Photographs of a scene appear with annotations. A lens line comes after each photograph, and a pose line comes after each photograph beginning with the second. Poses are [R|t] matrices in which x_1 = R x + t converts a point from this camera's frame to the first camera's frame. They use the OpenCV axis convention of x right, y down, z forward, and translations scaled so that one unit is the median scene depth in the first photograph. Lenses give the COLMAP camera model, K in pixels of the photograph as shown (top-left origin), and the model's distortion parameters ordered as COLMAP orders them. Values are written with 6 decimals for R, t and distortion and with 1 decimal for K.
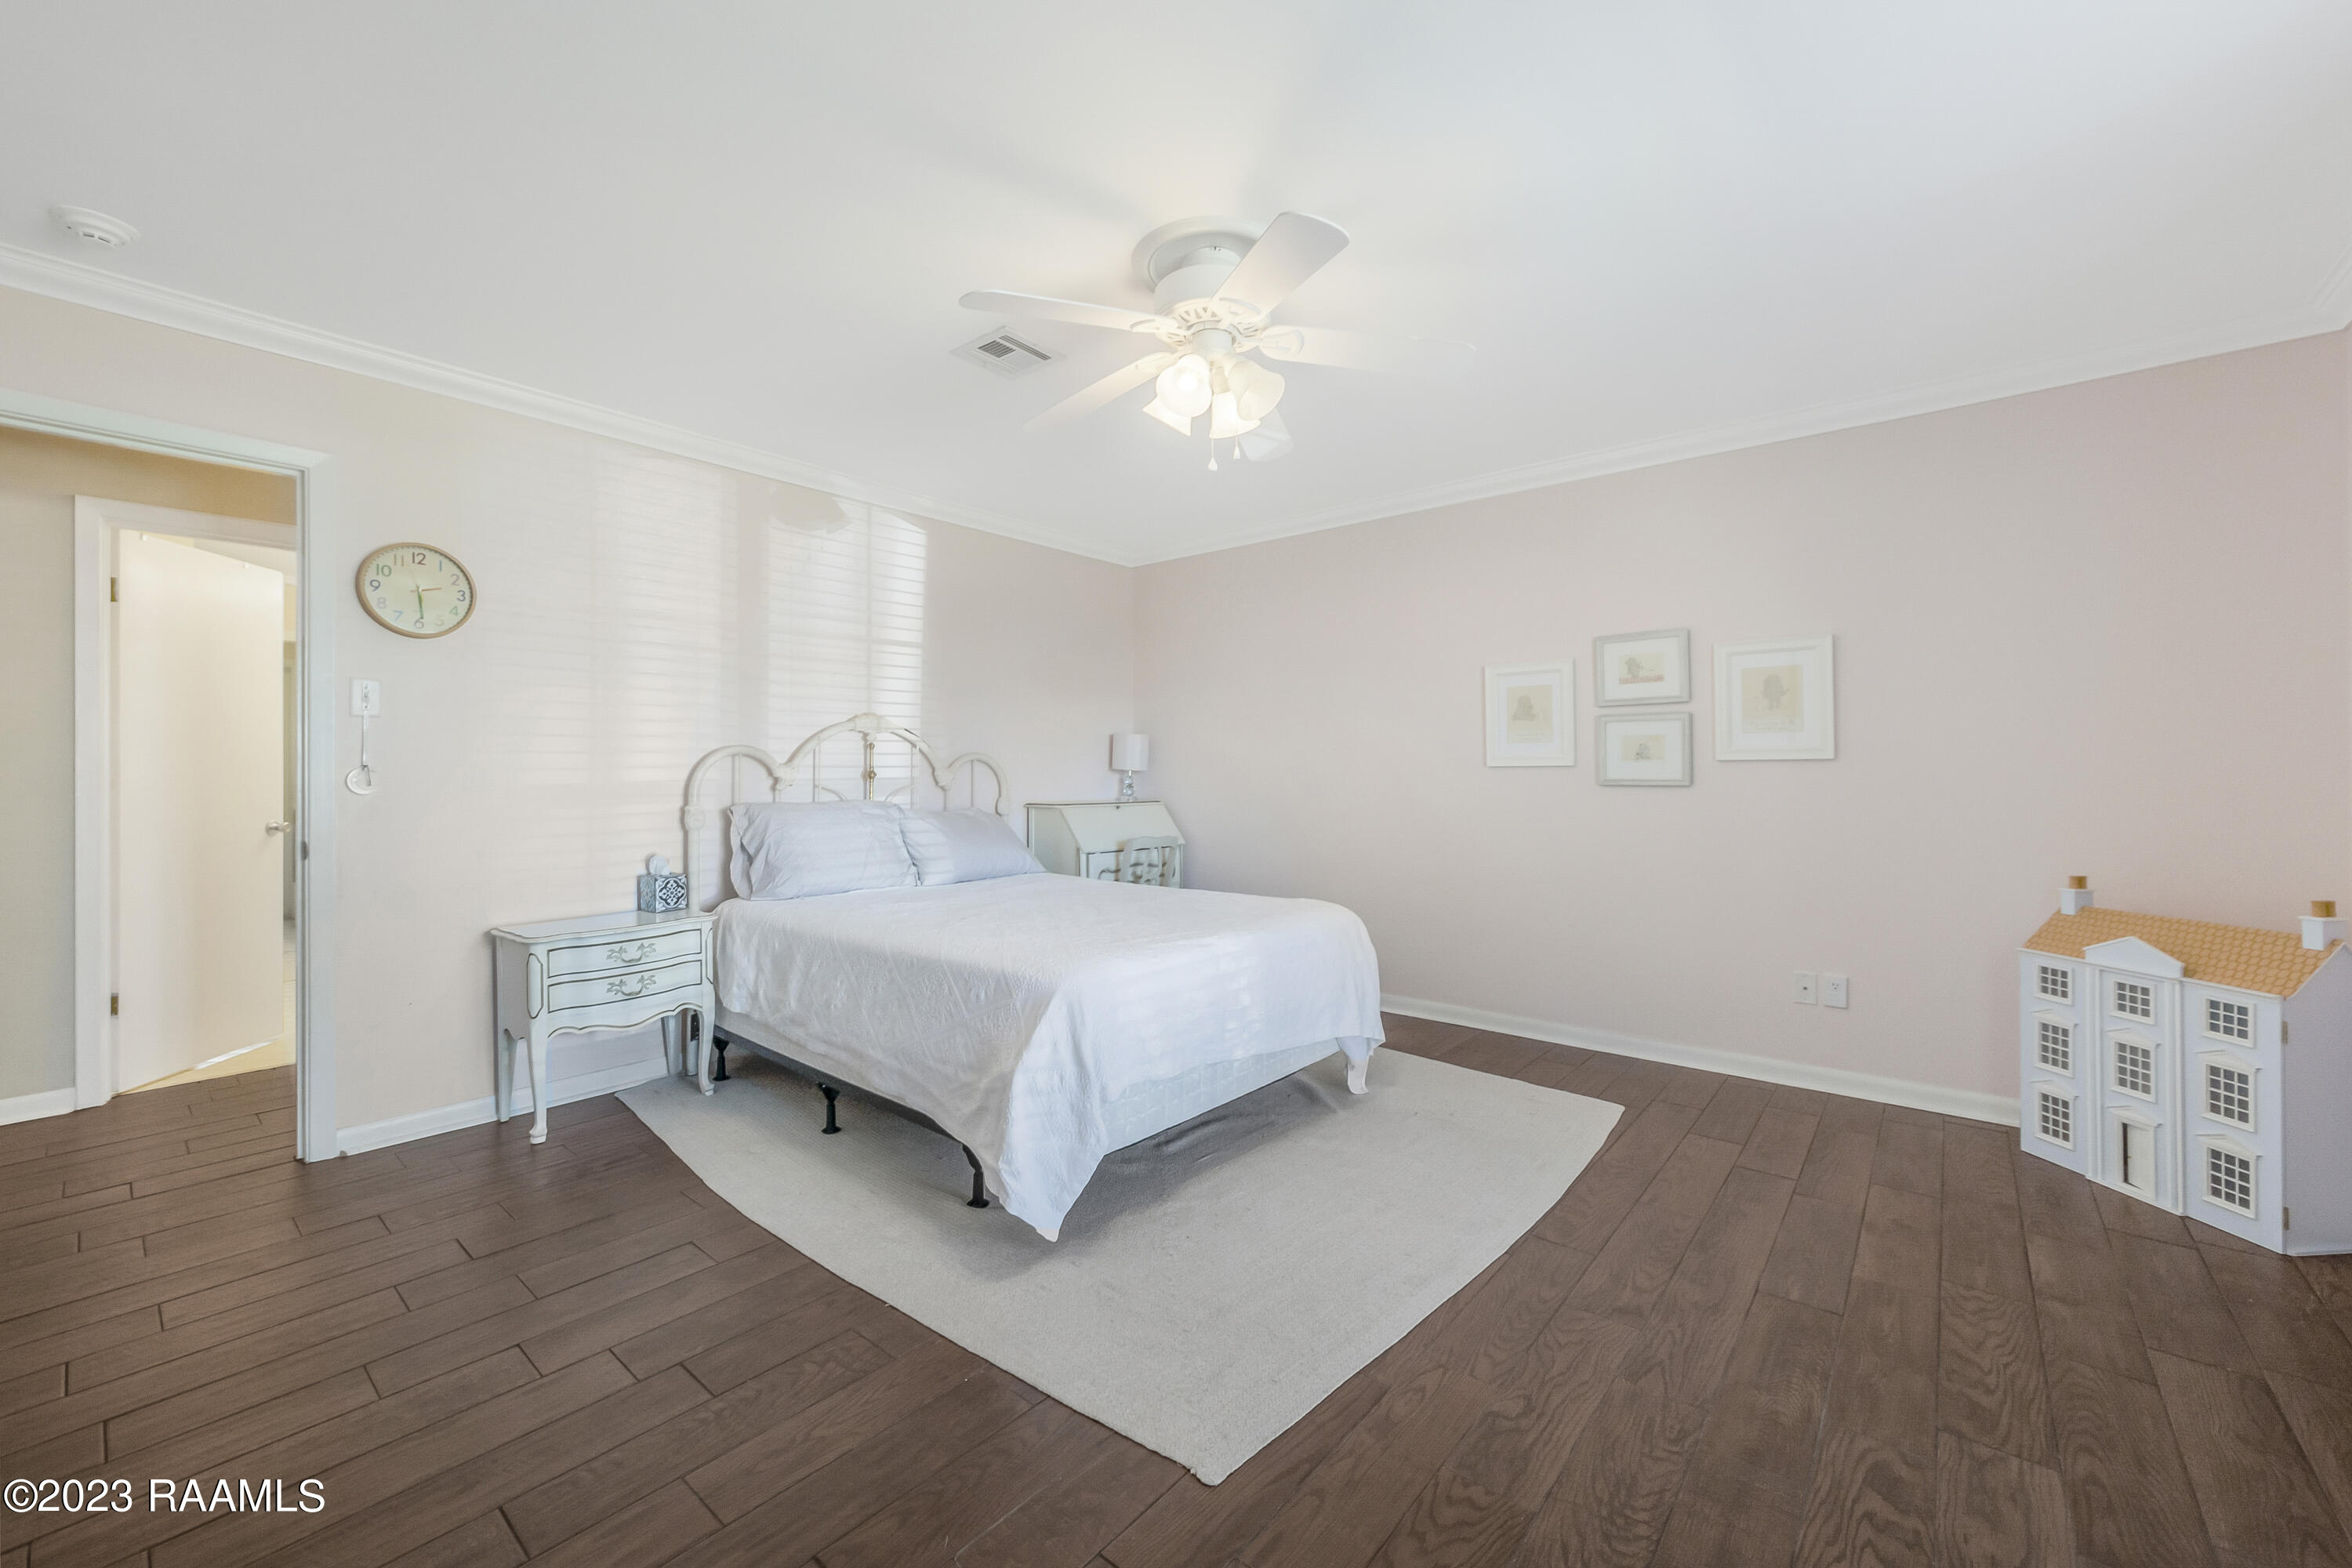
lens RADIAL K [[929.5, 0, 1177.7], [0, 929.5, 766.6], [0, 0, 1]] dist [0.000288, -0.000843]
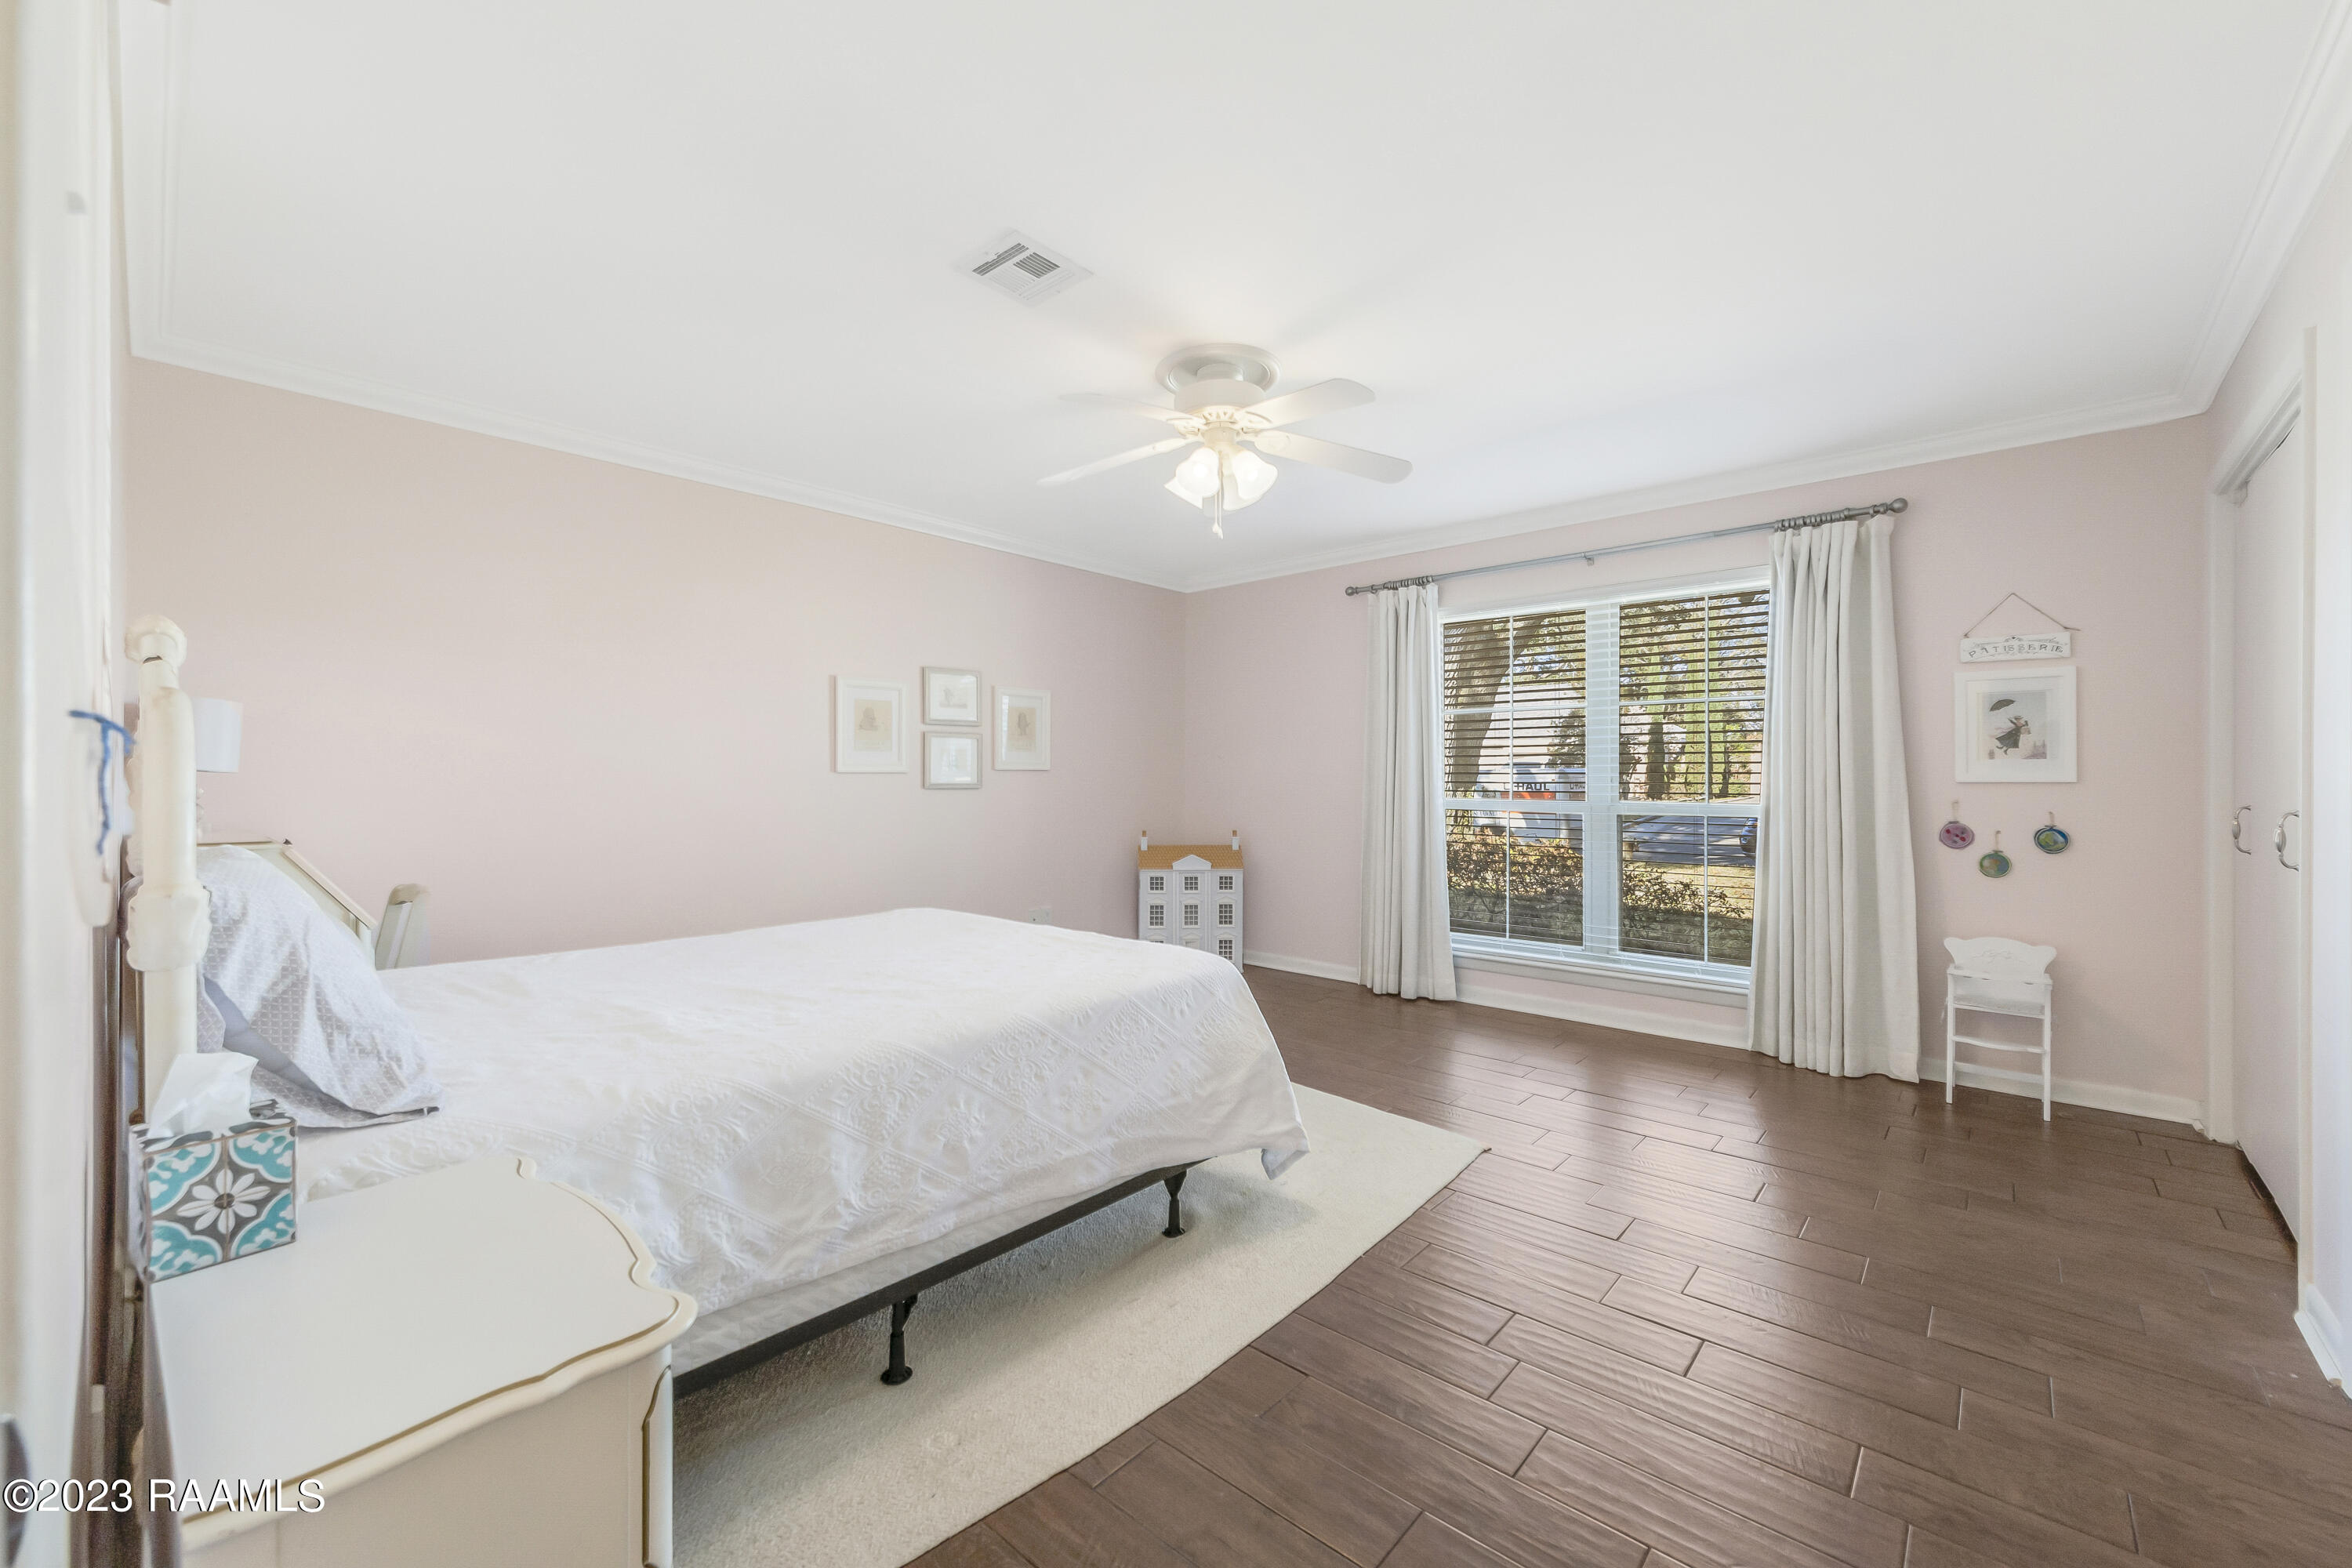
lens RADIAL K [[929.5, 0, 1185.0], [0, 929.5, 784.2], [0, 0, 1]] dist [0.000288, -0.000843]
pose [[0.029708, -0.003694, 0.999552, -1.060287], [-0.007760, 0.999962, 0.003927, 0.009817], [-0.999528, -0.007873, 0.029678, 0.882818]]
